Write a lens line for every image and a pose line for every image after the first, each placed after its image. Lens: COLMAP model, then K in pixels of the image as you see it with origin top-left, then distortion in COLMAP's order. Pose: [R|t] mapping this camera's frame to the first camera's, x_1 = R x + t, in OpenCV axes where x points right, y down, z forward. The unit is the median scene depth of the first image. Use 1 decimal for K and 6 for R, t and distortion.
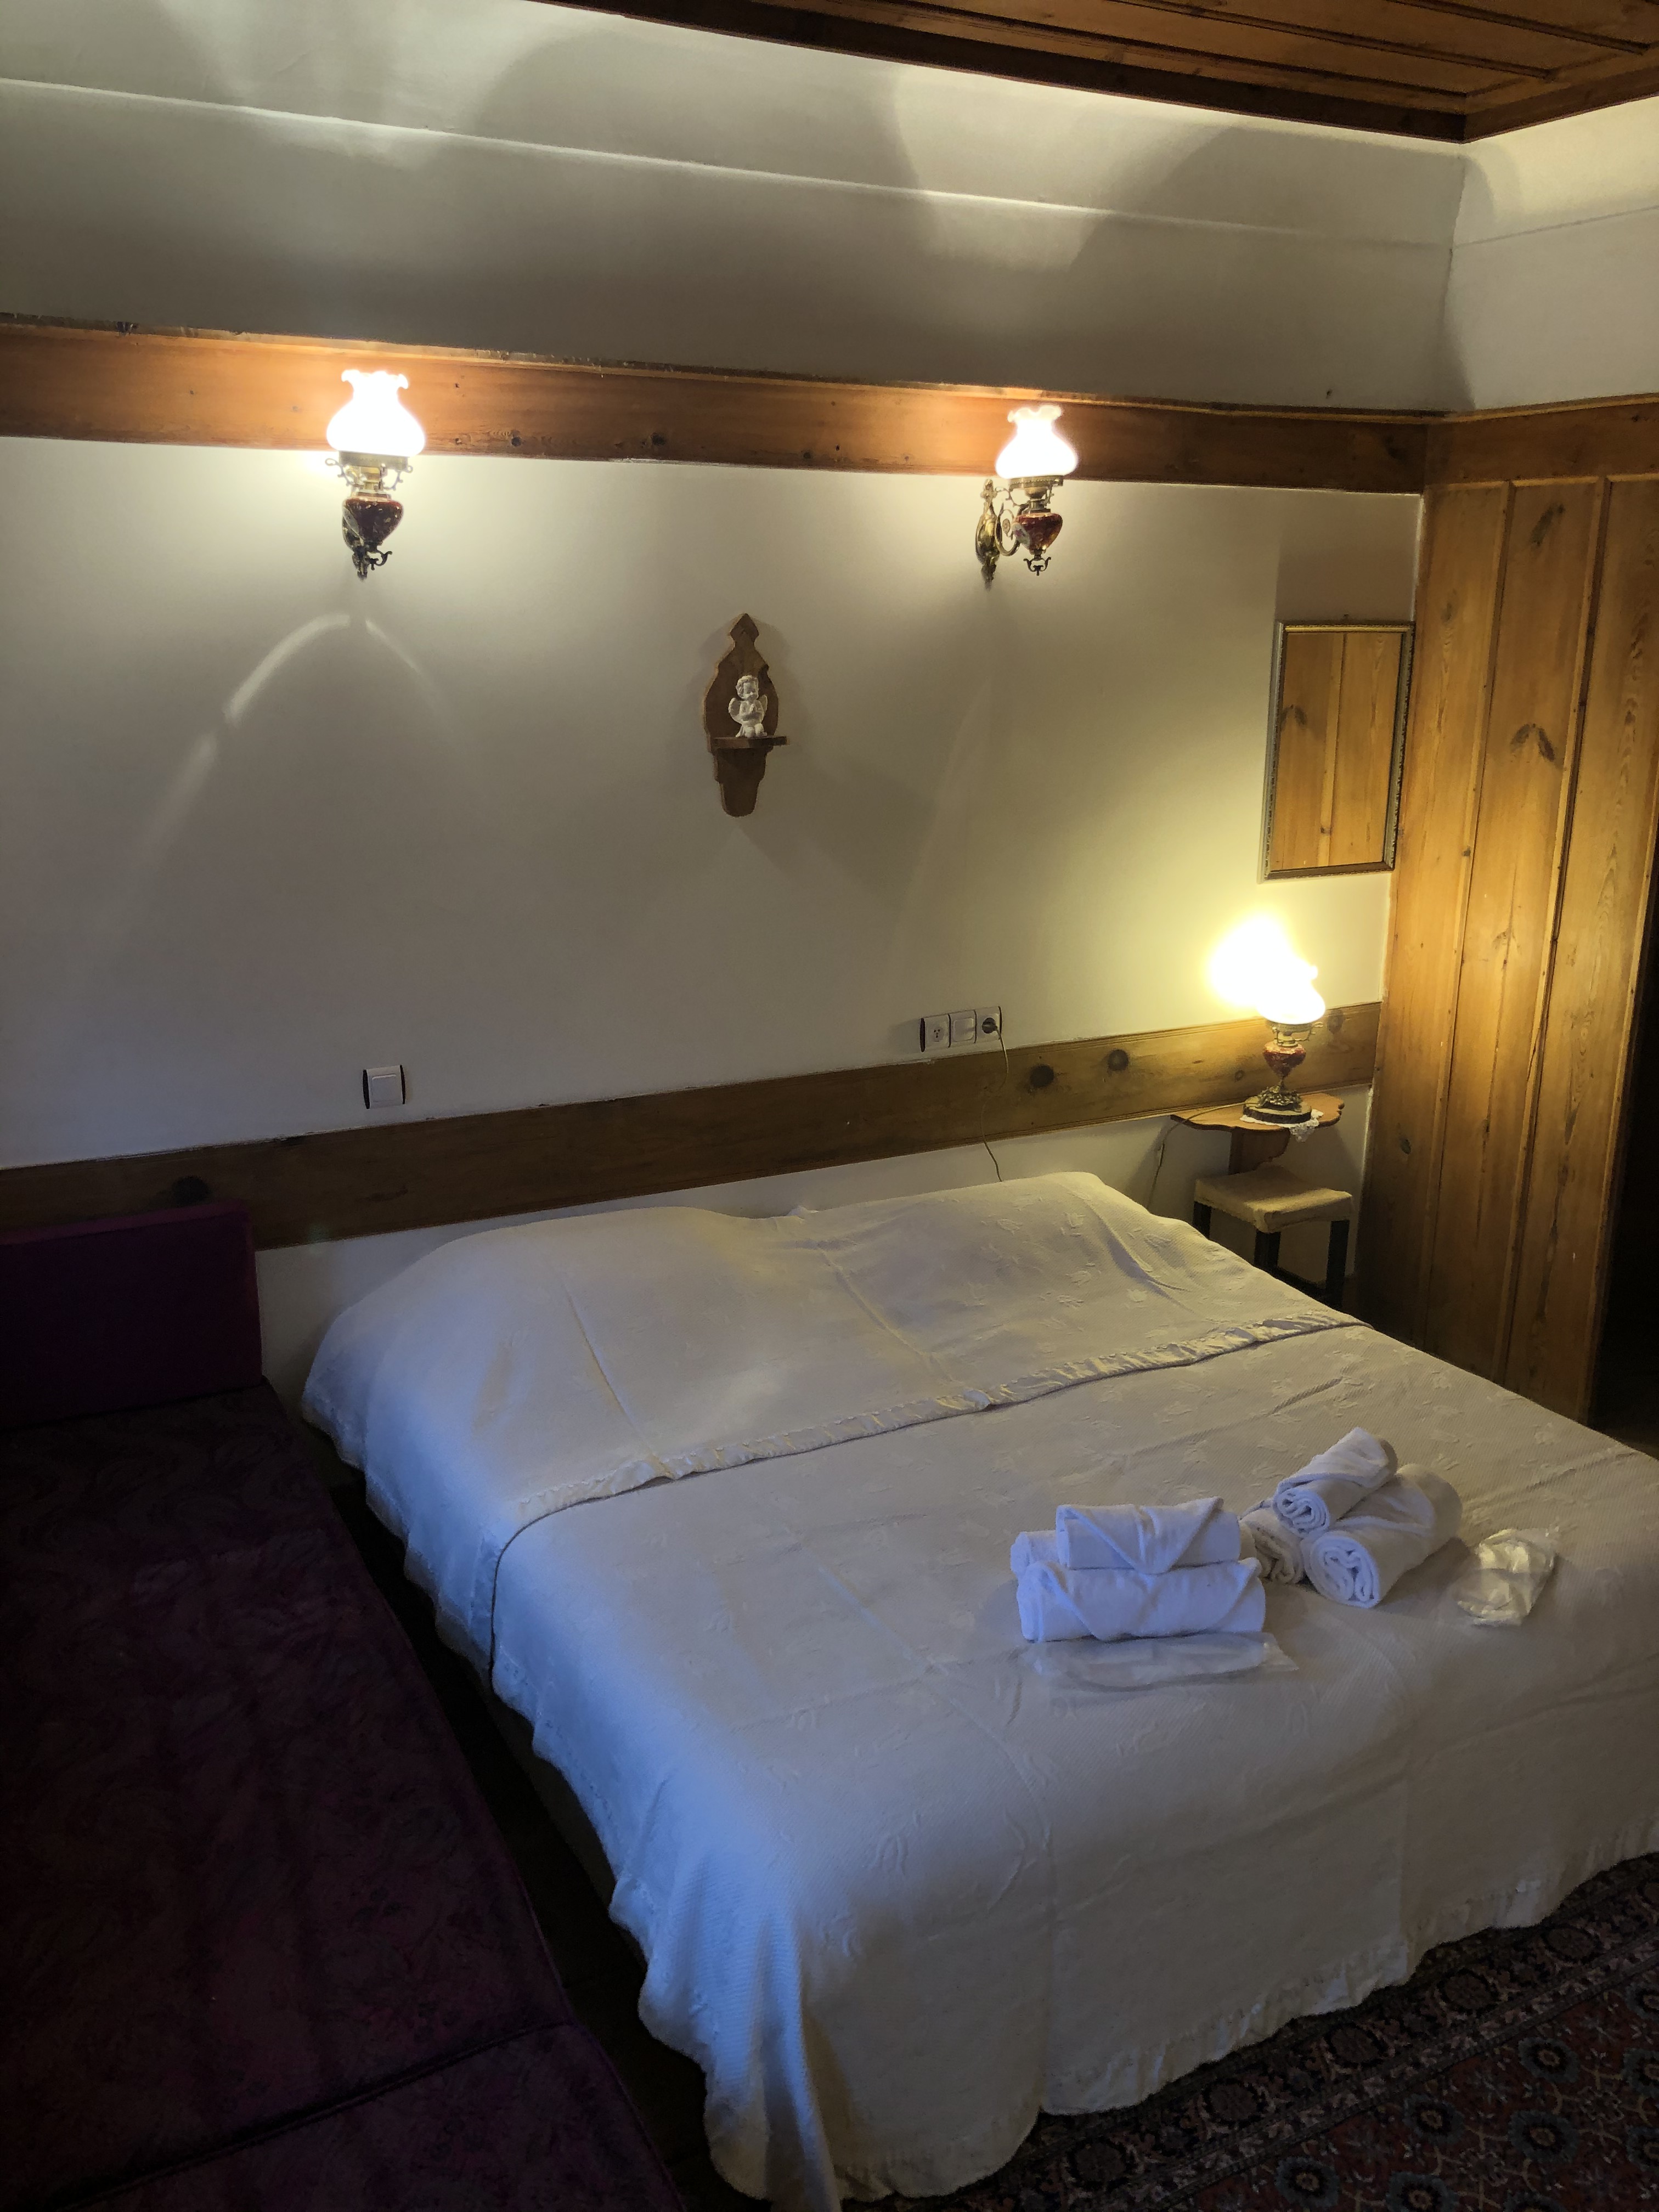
lens RADIAL K [[1807.7, 0, 821.3], [0, 1807.7, 1090.3], [0, 0, 1]] dist [0.010906, -0.015038]
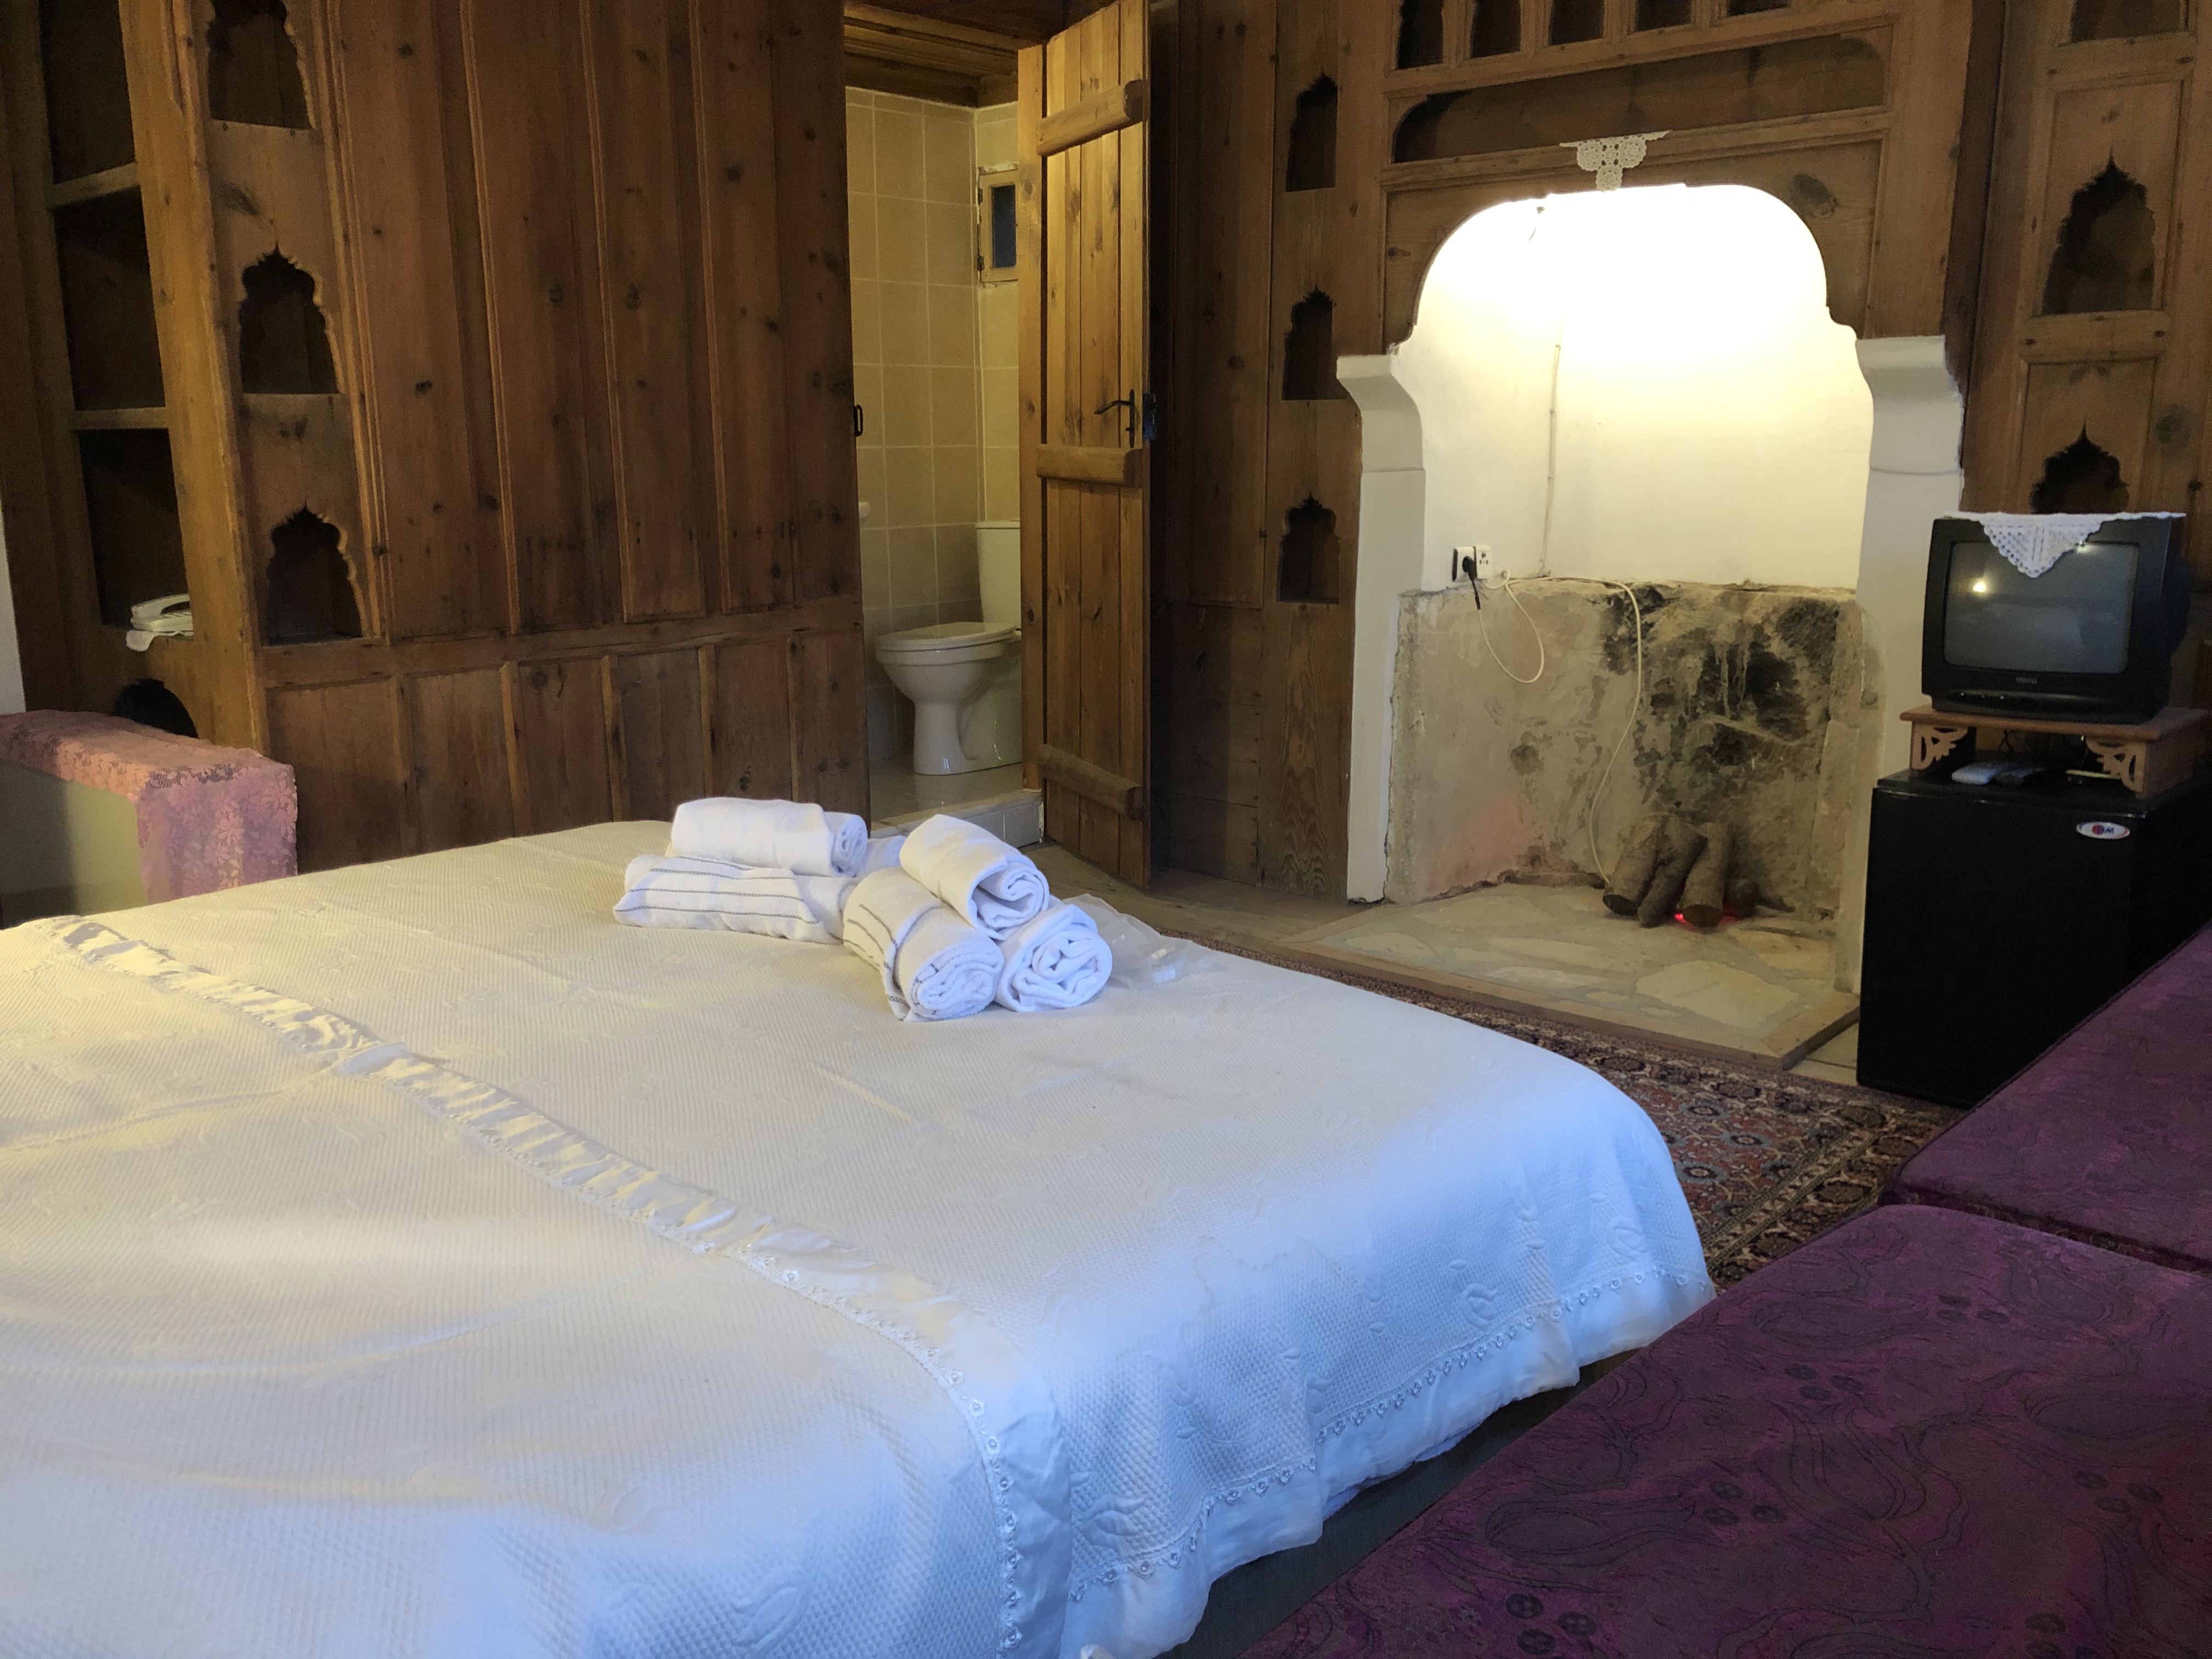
lens RADIAL K [[1807.7, 0, 1125.1], [0, 1807.7, 831.1], [0, 0, 1]] dist [0.010906, -0.015038]
pose [[-0.355486, -0.202248, 0.912538, -0.439834], [0.242037, 0.923089, 0.298874, -0.002498], [-0.902800, 0.327114, -0.279194, 0.852347]]
